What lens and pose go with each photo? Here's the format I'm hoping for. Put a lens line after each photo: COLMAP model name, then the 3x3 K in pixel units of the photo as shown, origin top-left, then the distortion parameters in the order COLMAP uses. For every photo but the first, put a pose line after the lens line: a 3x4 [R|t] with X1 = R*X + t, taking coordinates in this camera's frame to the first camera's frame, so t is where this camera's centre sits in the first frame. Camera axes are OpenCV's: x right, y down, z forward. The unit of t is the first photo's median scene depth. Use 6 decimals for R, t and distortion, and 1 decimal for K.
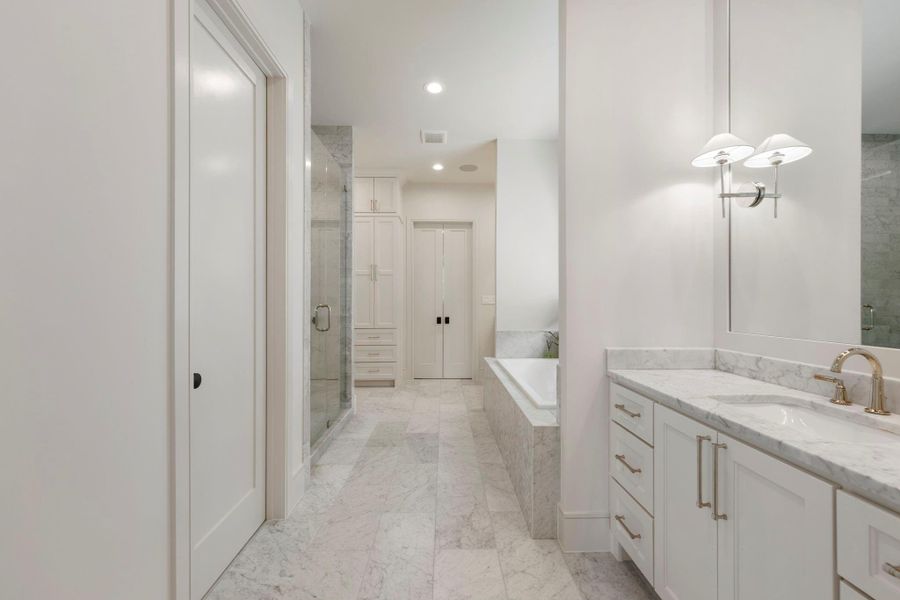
lens RADIAL K [[357.2, 0, 448.0], [0, 357.2, 302.5], [0, 0, 1]] dist [-0.003599, -0.000282]
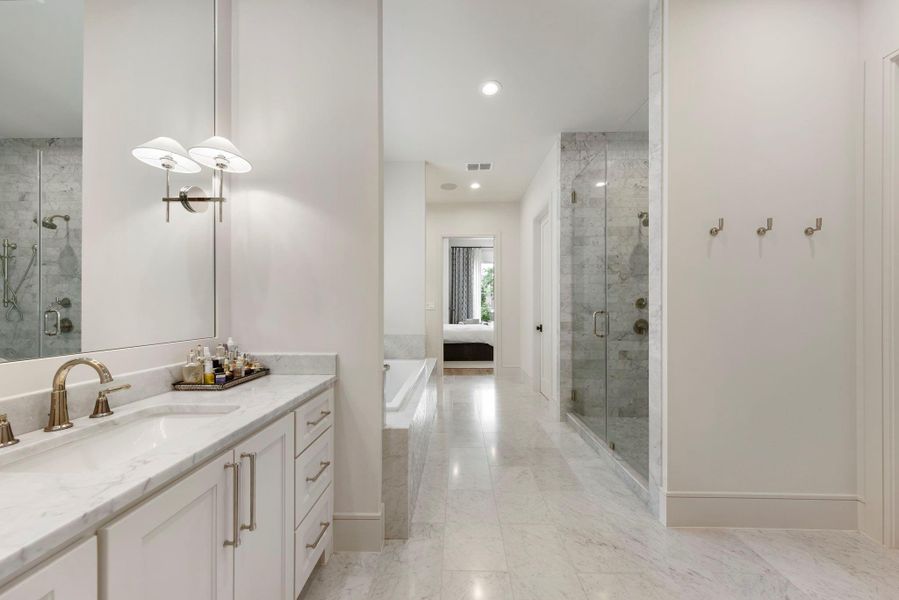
lens RADIAL K [[356.8, 0, 450.5], [0, 356.8, 303.6], [0, 0, 1]] dist [-0.003599, -0.000282]
pose [[-0.999111, 0.009834, 0.040995, 0.030009], [0.009640, 0.999941, -0.004947, -0.021215], [-0.041042, -0.004547, -0.999147, 1.914446]]
